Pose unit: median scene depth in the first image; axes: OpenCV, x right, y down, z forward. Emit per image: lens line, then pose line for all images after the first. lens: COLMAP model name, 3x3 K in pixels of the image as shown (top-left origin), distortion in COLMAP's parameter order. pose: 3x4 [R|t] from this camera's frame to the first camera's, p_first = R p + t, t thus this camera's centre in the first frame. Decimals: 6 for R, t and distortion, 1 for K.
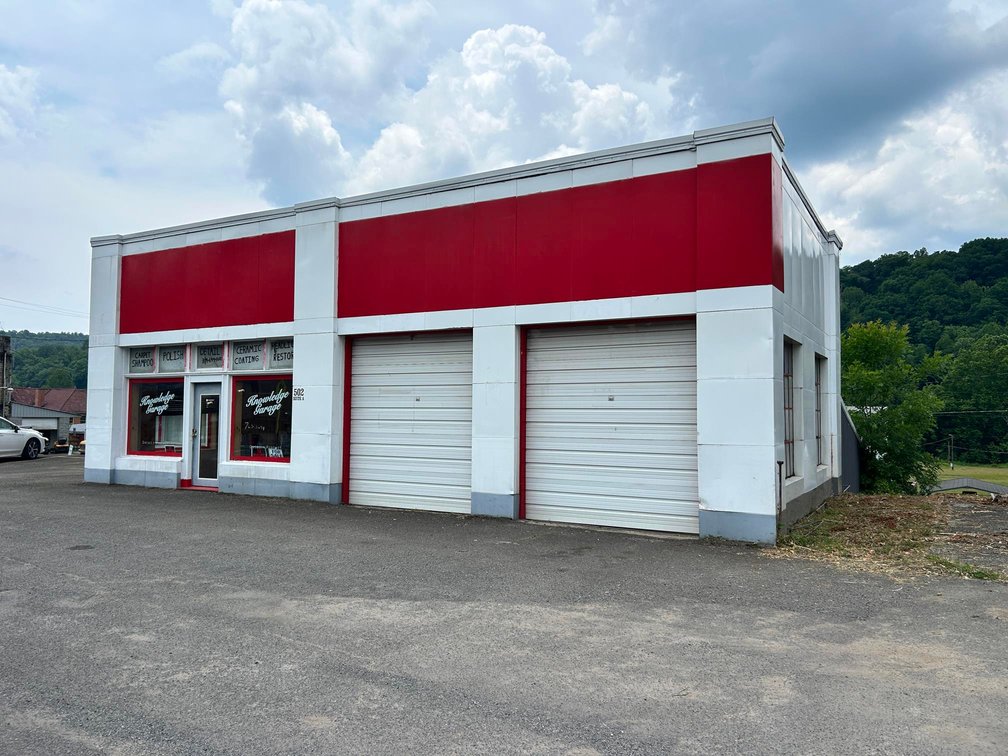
lens RADIAL K [[761.4, 0, 504.9], [0, 761.4, 374.3], [0, 0, 1]] dist [0.033292, -0.030956]
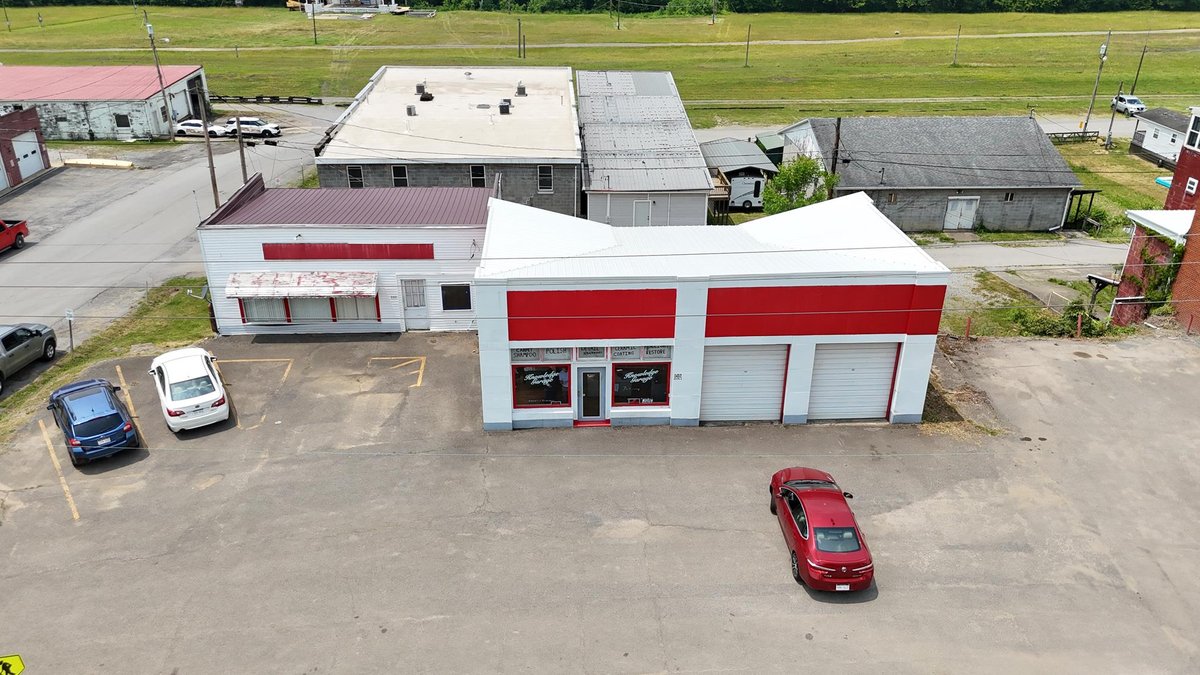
lens RADIAL K [[886.4, 0, 597.8], [0, 886.4, 331.2], [0, 0, 1]] dist [0.078512, -0.078022]
pose [[0.840102, -0.235711, 0.488538, -1.367346], [-0.030080, 0.879019, 0.475837, -1.013333], [-0.541594, -0.414446, 0.731375, -0.361835]]
